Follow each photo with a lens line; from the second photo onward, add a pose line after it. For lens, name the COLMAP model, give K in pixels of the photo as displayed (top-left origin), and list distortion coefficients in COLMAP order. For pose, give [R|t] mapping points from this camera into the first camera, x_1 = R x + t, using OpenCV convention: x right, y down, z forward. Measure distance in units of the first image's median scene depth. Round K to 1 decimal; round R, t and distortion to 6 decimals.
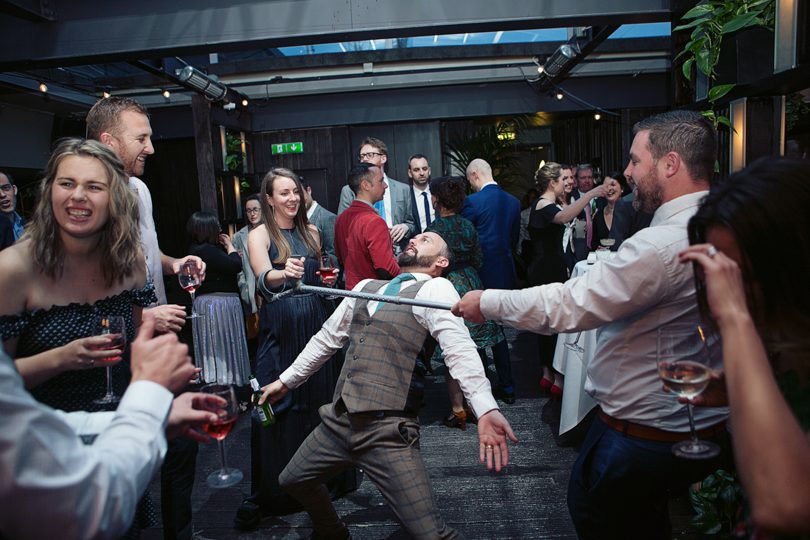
lens RADIAL K [[575.4, 0, 405.0], [0, 575.4, 270.0], [0, 0, 1]] dist [0.001668, 0.000848]
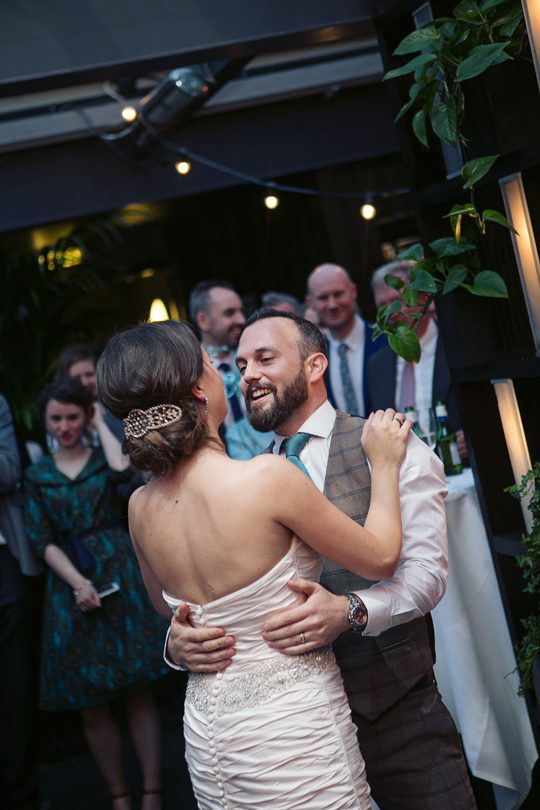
lens RADIAL K [[1642.1, 0, 270.0], [0, 1642.1, 405.0], [0, 0, 1]] dist [0.009195, 0.017555]
pose [[0.941900, -0.156087, 0.297425, -0.093103], [0.194951, 0.975106, -0.105651, 0.030222], [-0.273530, 0.157496, 0.948882, -0.243294]]
